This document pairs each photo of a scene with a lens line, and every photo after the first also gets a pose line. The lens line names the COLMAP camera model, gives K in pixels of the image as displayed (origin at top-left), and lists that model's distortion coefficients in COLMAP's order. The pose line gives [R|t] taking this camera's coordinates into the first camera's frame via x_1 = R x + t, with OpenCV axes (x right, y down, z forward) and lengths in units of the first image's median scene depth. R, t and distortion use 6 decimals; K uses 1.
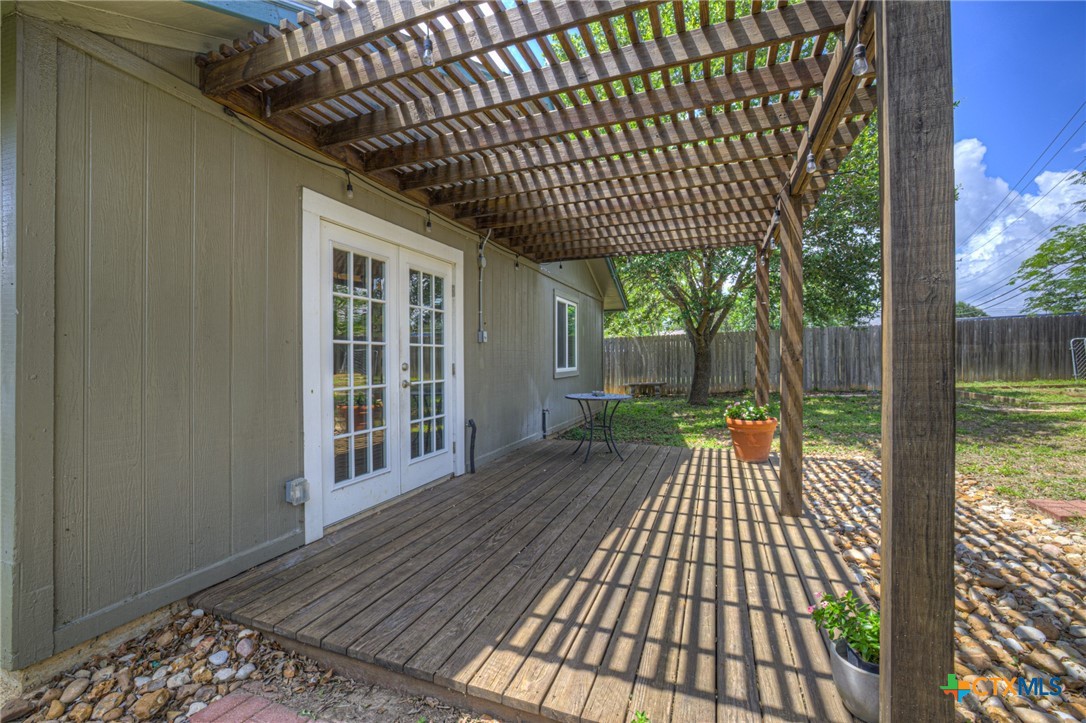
lens RADIAL K [[463.3, 0, 537.9], [0, 463.3, 355.7], [0, 0, 1]] dist [-0.040778, 0.012214]
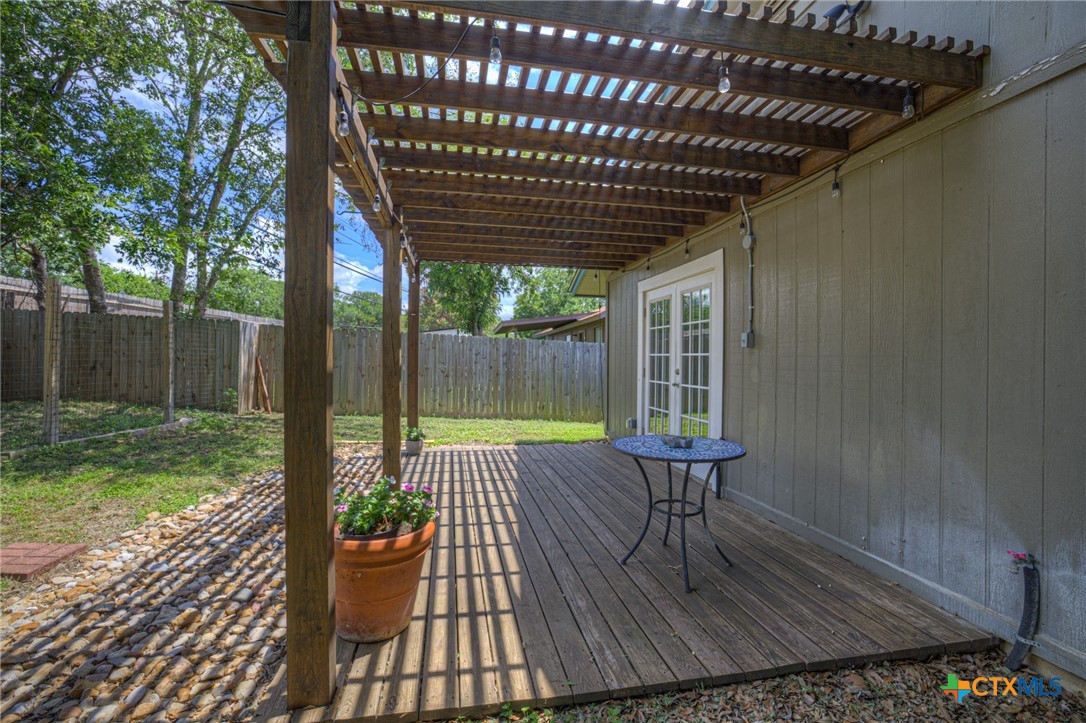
lens RADIAL K [[463.3, 0, 538.2], [0, 463.3, 356.8], [0, 0, 1]] dist [-0.040778, 0.012214]
pose [[-0.849920, -0.004475, -0.526892, 0.849867], [-0.003447, 0.999990, -0.002933, -0.014753], [0.526900, -0.000677, -0.849927, 2.182375]]
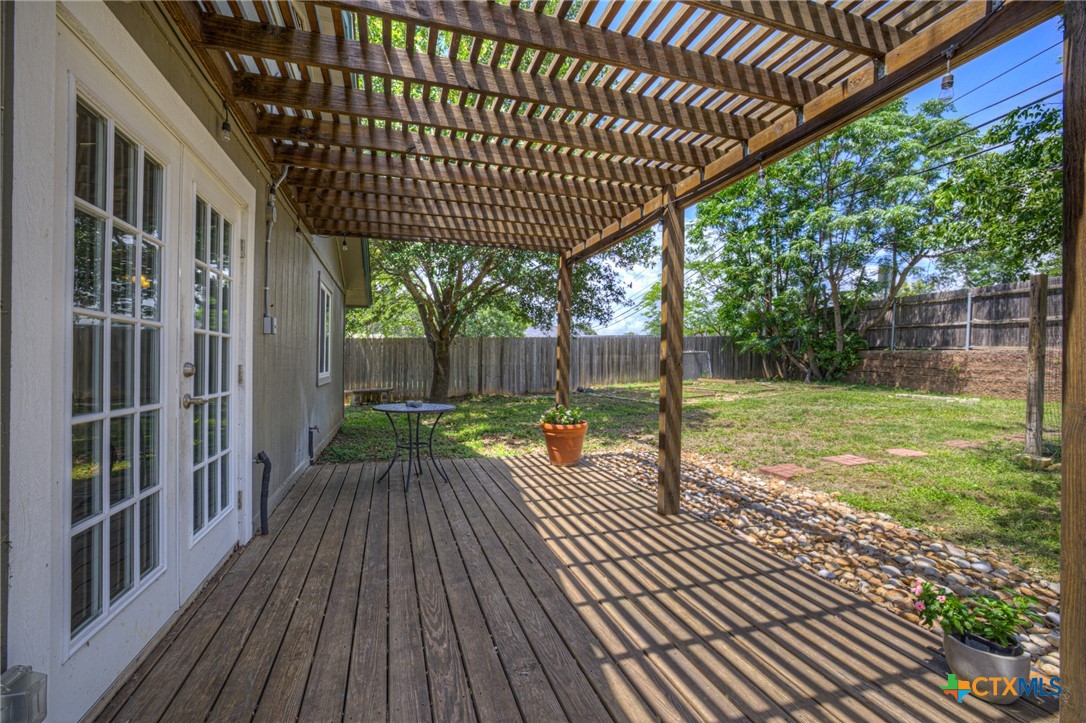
lens RADIAL K [[463.3, 0, 538.5], [0, 463.3, 360.6], [0, 0, 1]] dist [-0.040778, 0.012214]
pose [[0.778040, 0.014863, 0.628039, -0.343771], [-0.014898, 0.999875, -0.005207, 0.010024], [-0.628038, -0.005305, 0.778164, 0.368913]]
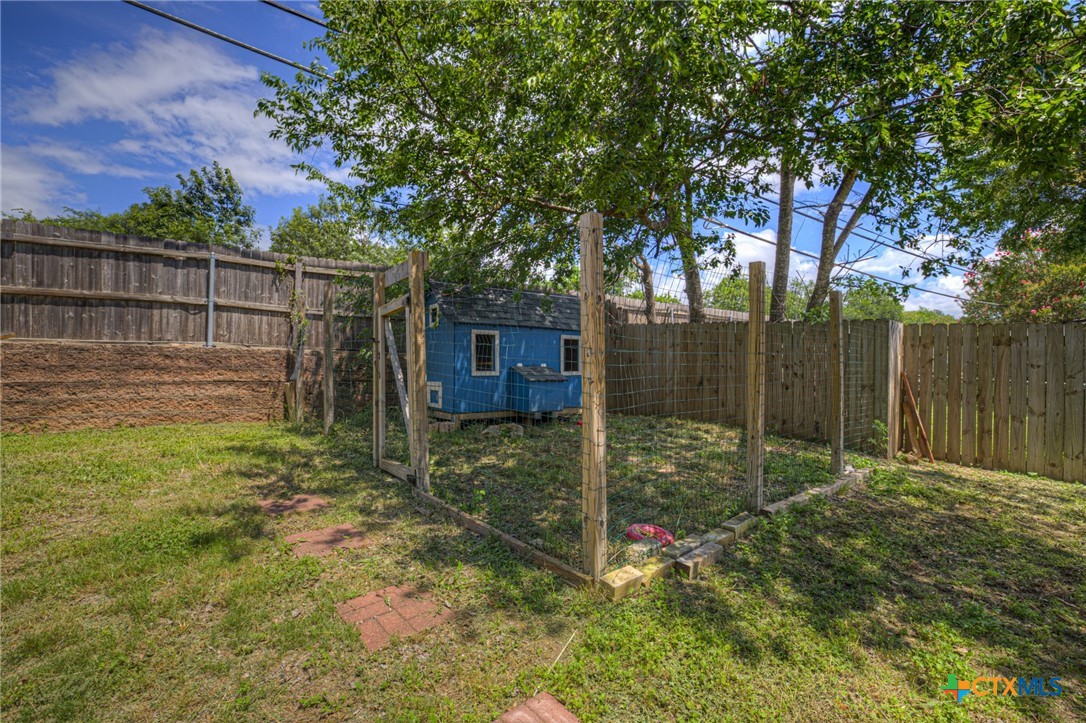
lens RADIAL K [[463.3, 0, 542.7], [0, 463.3, 359.7], [0, 0, 1]] dist [-0.040778, 0.012214]
pose [[-0.923972, 0.003045, 0.382449, 1.487301], [-0.000940, 0.999947, -0.010232, -0.047500], [-0.382460, -0.009813, -0.923920, 1.180229]]
